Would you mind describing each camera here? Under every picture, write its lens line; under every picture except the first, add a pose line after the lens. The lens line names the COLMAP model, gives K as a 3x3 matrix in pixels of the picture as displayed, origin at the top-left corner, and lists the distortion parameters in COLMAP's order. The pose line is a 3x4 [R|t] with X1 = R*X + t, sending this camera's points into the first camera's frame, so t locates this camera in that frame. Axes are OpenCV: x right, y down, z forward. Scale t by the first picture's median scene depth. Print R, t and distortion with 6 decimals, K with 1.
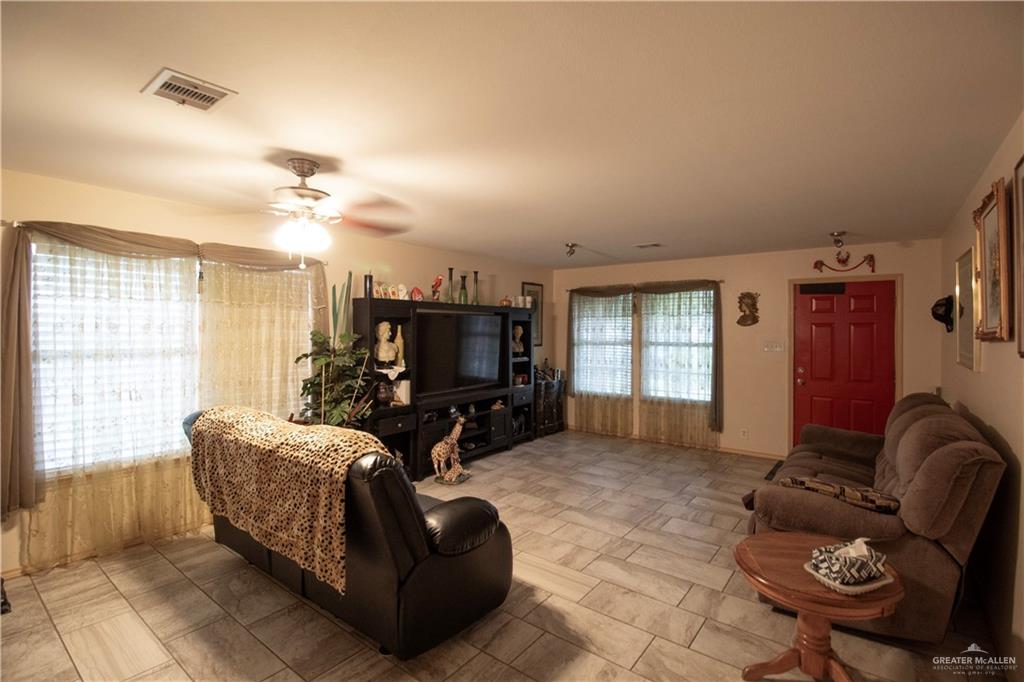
lens RADIAL K [[483.6, 0, 511.0], [0, 483.6, 328.1], [0, 0, 1]] dist [-0.011677, -0.000297]
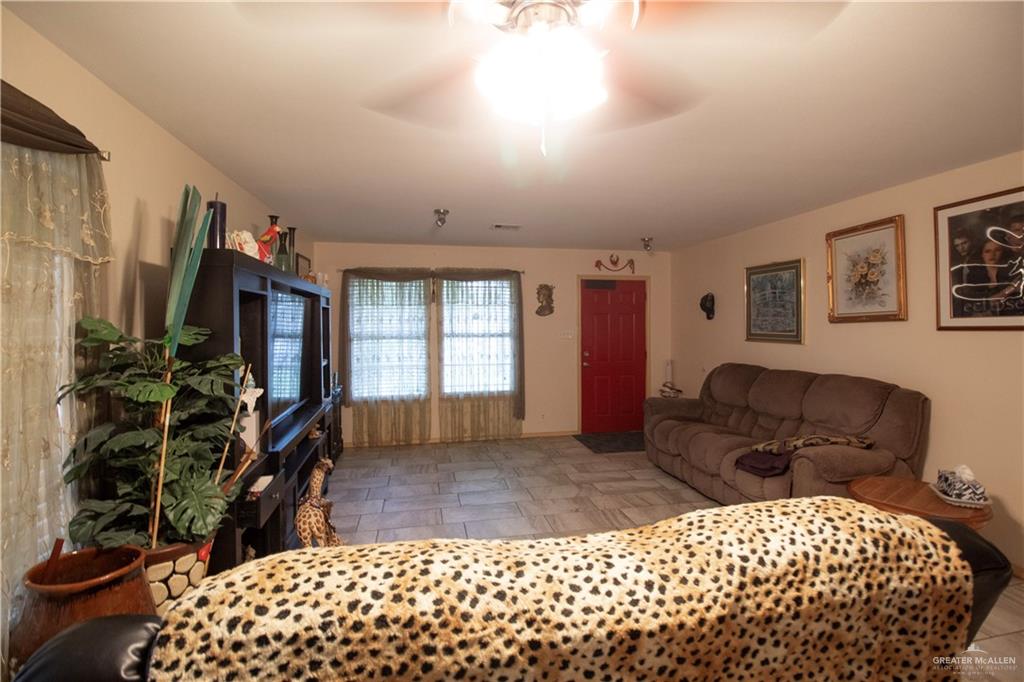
lens RADIAL K [[483.6, 0, 511.0], [0, 483.6, 328.1], [0, 0, 1]] dist [-0.011677, -0.000297]
pose [[0.638591, -0.014785, 0.769404, -0.376251], [0.005103, 0.999875, 0.014978, 0.006421], [-0.769529, -0.005638, 0.638587, 0.370290]]
